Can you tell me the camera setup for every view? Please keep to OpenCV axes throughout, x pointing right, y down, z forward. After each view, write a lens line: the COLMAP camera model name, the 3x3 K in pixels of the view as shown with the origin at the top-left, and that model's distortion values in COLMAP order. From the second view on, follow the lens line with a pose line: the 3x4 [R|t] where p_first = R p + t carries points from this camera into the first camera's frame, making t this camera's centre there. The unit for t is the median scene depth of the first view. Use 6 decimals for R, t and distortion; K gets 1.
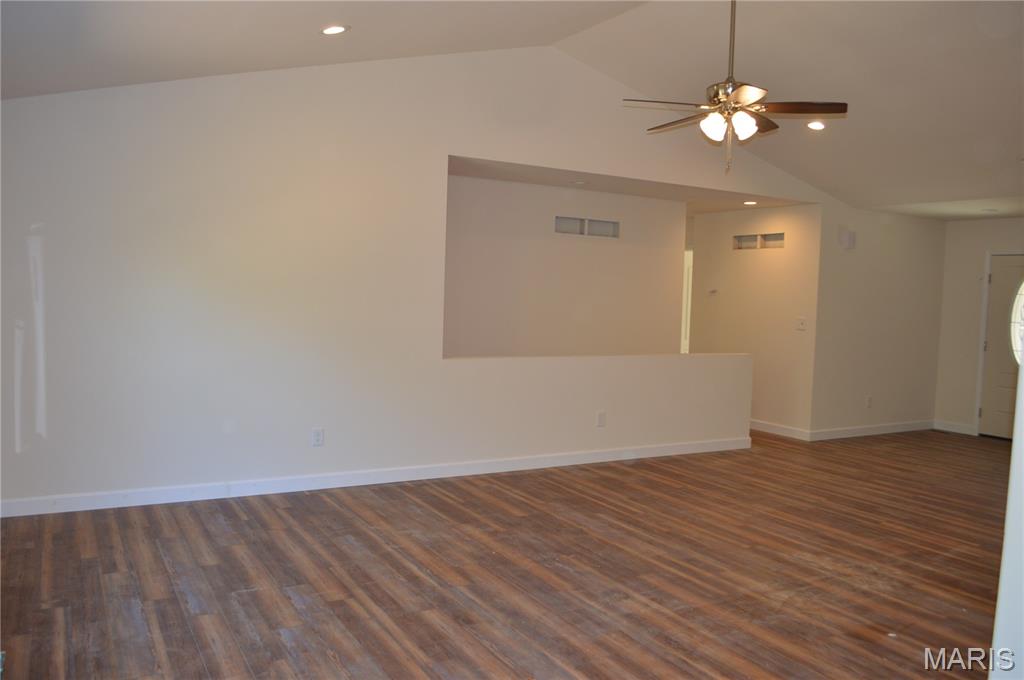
lens RADIAL K [[820.3, 0, 509.3], [0, 820.3, 339.9], [0, 0, 1]] dist [-0.082636, 0.009337]
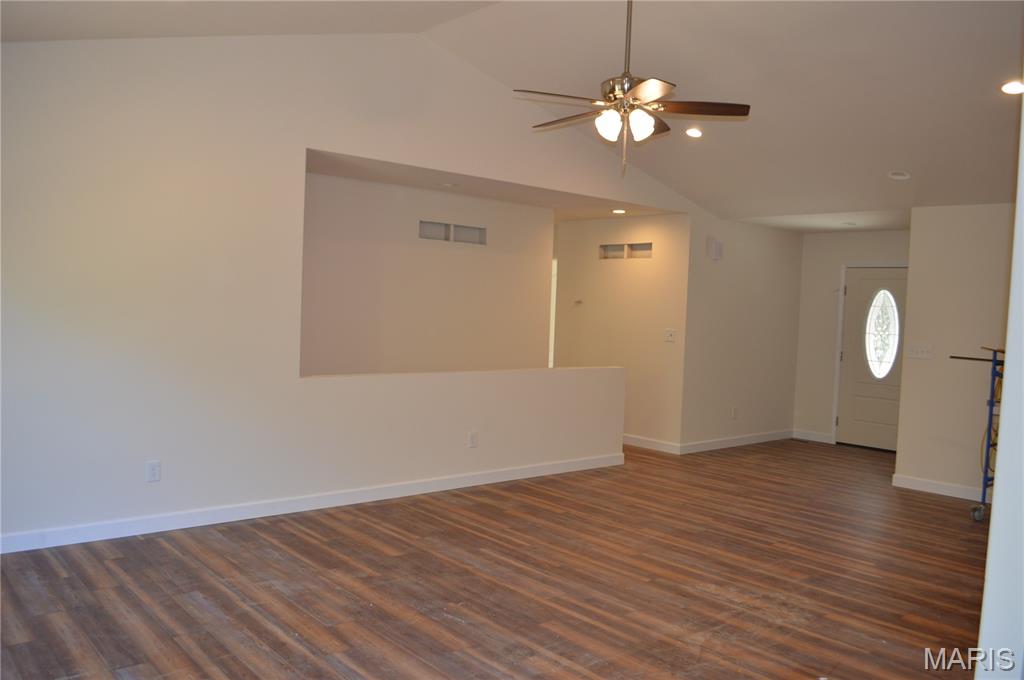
lens RADIAL K [[820.3, 0, 515.0], [0, 820.3, 341.8], [0, 0, 1]] dist [-0.082636, 0.009337]
pose [[0.980020, -0.003904, 0.198859, -0.034344], [0.005355, 0.999963, -0.006760, -0.010308], [-0.198825, 0.007690, 0.980005, 0.107611]]
